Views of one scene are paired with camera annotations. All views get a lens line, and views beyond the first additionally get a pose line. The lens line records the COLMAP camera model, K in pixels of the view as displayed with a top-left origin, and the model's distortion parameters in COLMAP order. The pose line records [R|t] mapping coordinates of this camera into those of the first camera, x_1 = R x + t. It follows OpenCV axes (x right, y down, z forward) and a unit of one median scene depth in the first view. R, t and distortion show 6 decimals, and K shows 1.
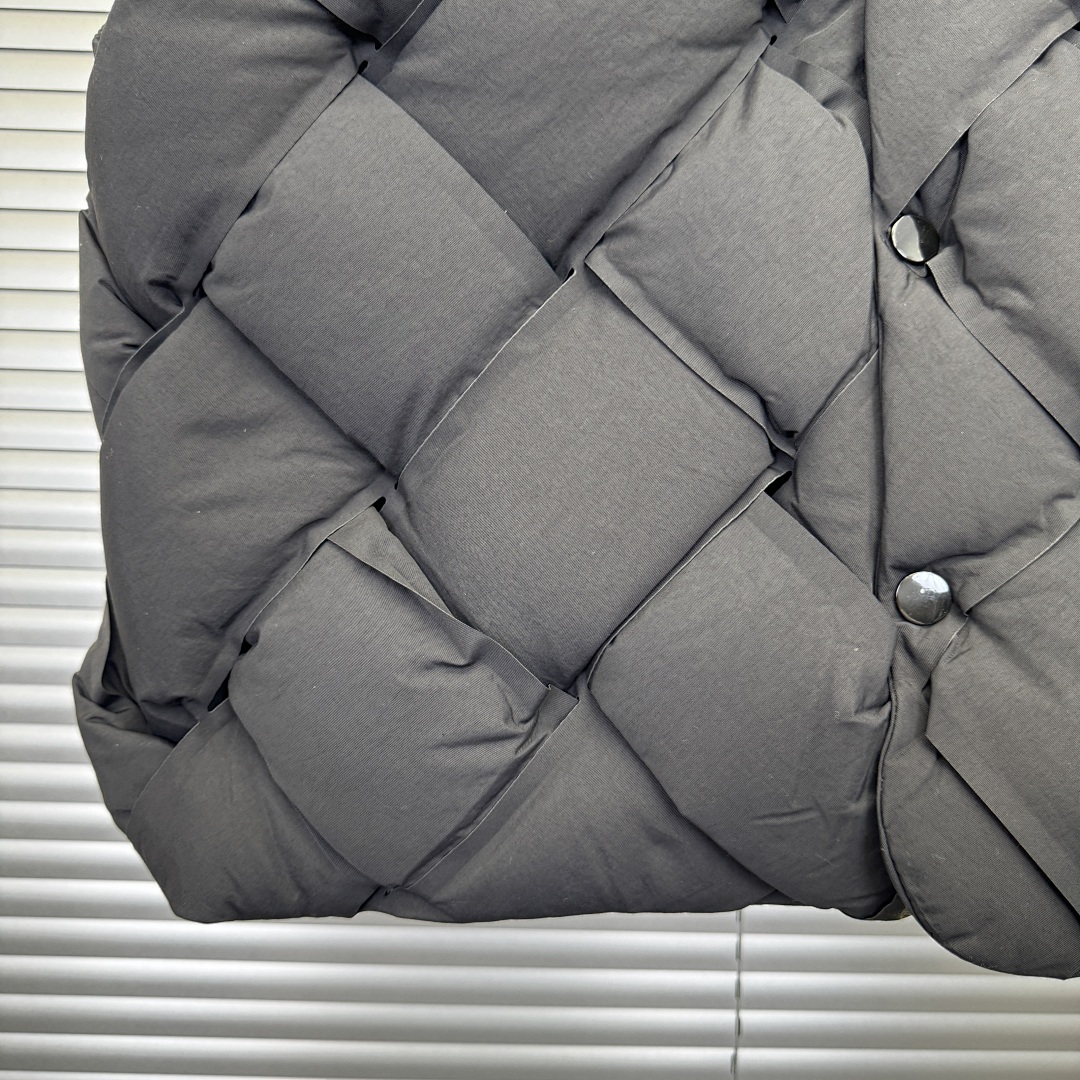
lens RADIAL K [[974.0, 0, 540.0], [0, 974.0, 540.0], [0, 0, 1]] dist [-0.010068, -0.002034]
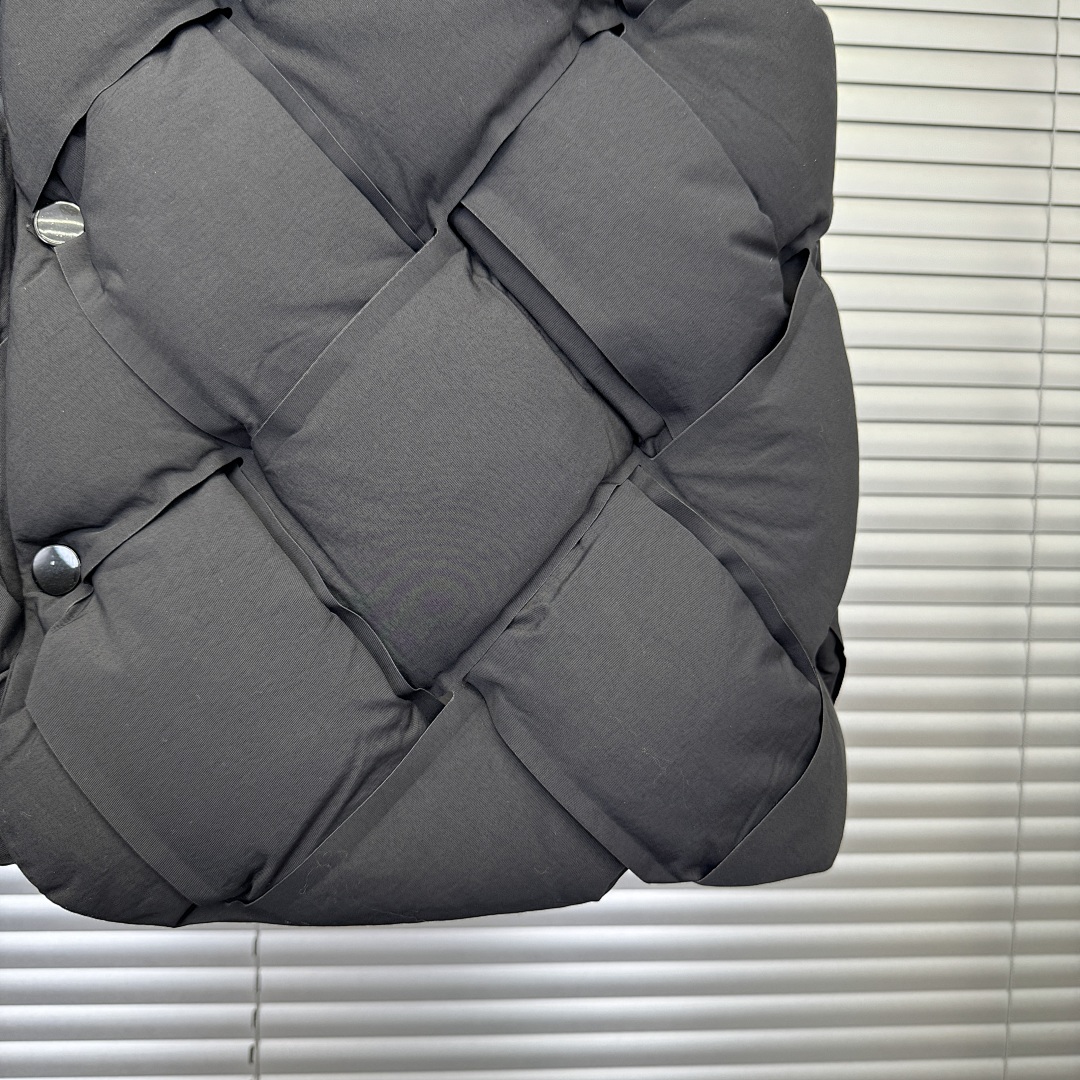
lens RADIAL K [[1041.9, 0, 540.0], [0, 1041.9, 540.0], [0, 0, 1]] dist [-0.006599, 0.003284]
pose [[0.999401, -0.023325, 0.025558, 0.891158], [0.022799, 0.999526, 0.020684, 0.016710], [-0.026028, -0.020089, 0.999459, -0.133542]]
